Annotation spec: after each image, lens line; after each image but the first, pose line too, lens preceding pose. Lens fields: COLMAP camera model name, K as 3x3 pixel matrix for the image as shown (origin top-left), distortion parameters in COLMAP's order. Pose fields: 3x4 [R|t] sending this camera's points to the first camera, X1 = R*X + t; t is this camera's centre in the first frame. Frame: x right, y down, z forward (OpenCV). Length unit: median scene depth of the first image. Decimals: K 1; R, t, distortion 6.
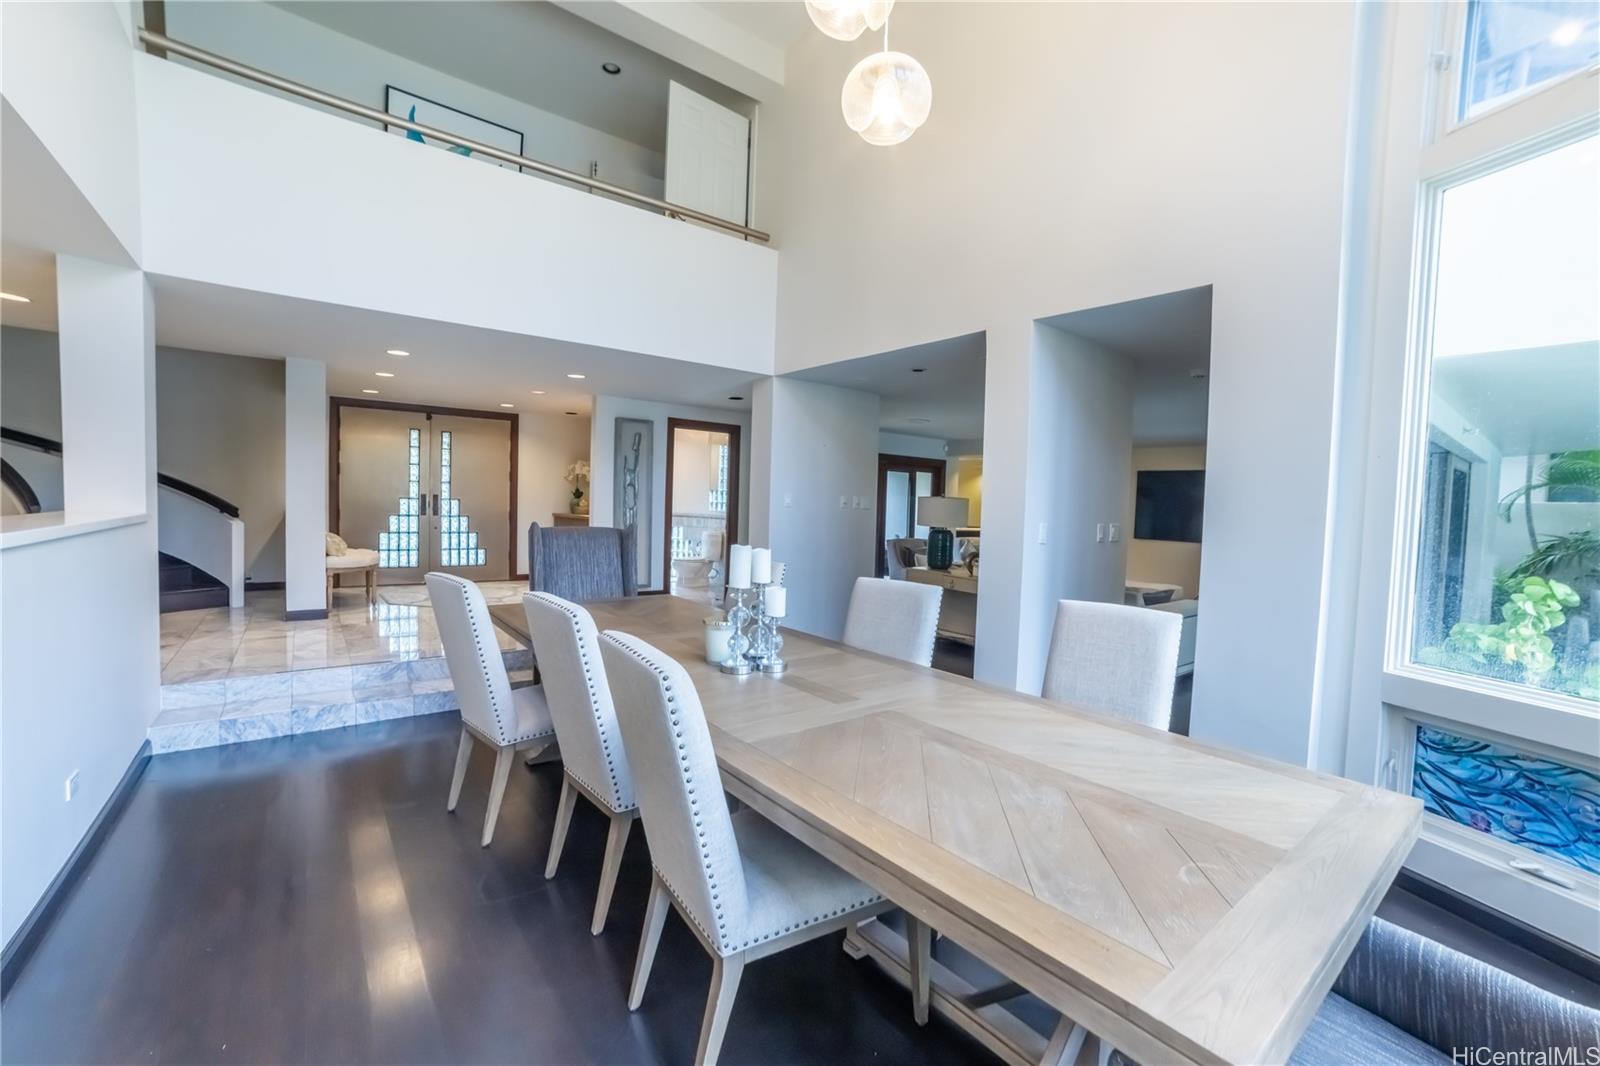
lens RADIAL K [[621.2, 0, 797.4], [0, 621.2, 532.2], [0, 0, 1]] dist [-0.000020, 0.000000]
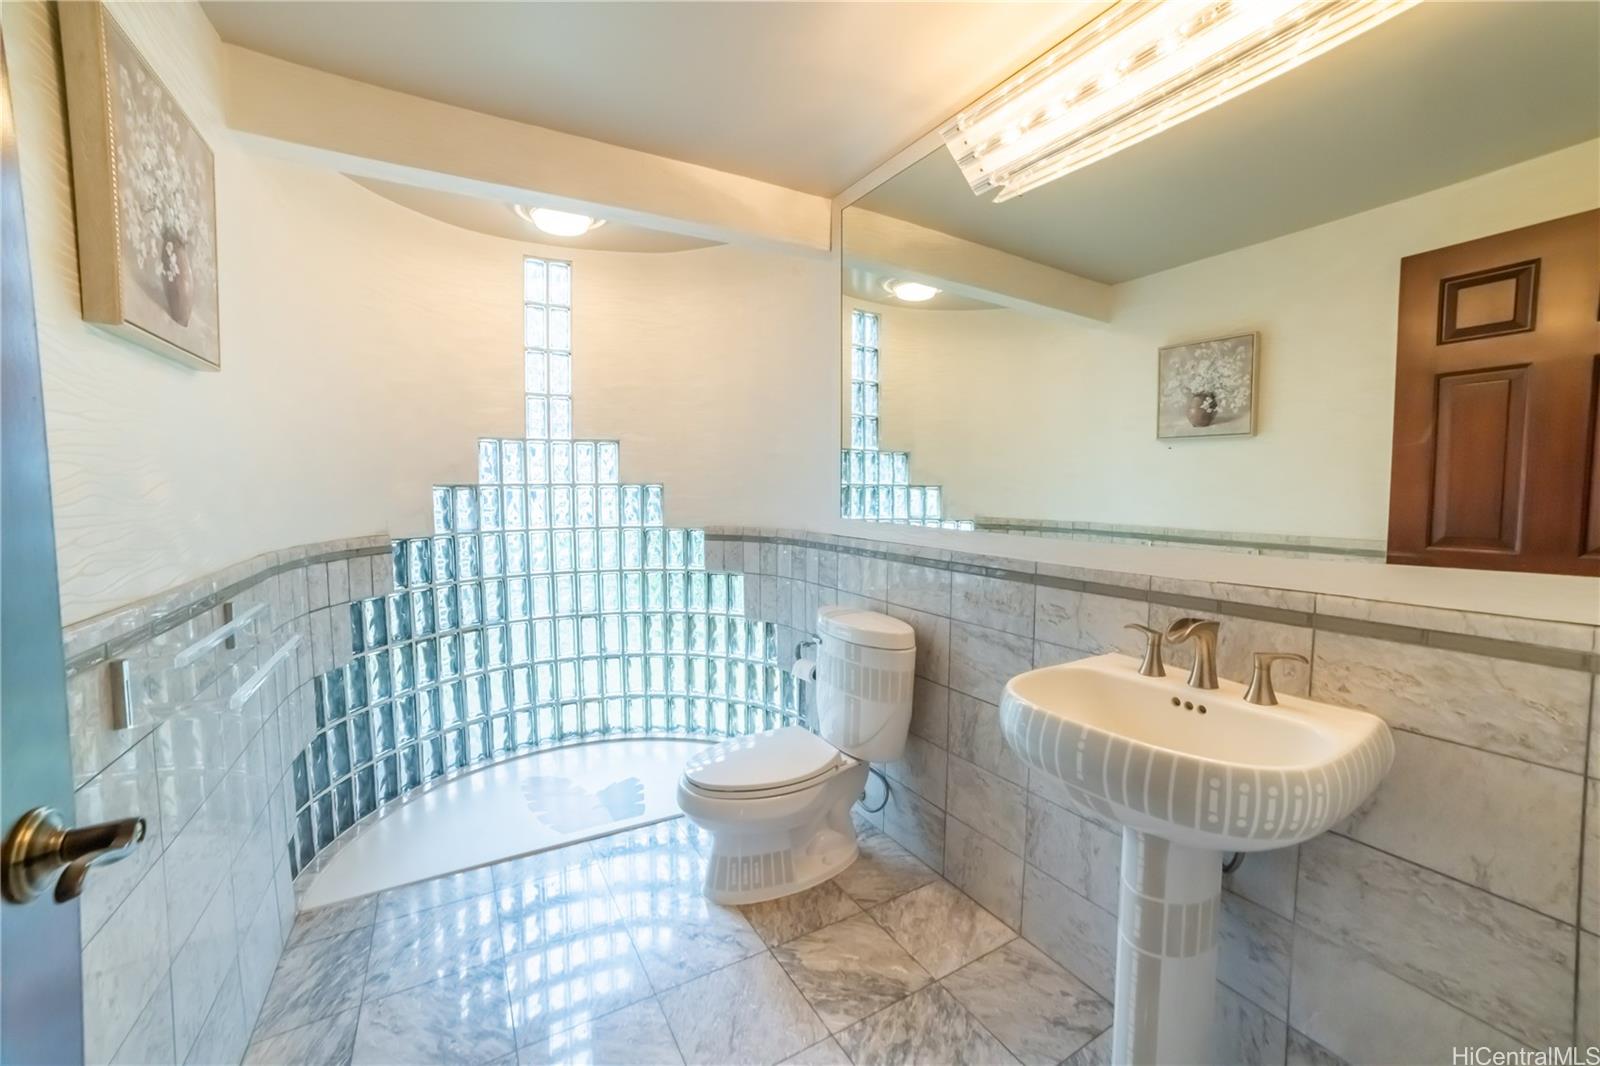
lens RADIAL K [[621.2, 0, 799.5], [0, 621.2, 529.6], [0, 0, 1]] dist [-0.000020, 0.000000]
pose [[0.987849, -0.013239, -0.154853, -0.117001], [0.017176, 0.999562, 0.024113, -0.035750], [0.154466, -0.026480, 0.987643, 0.732409]]
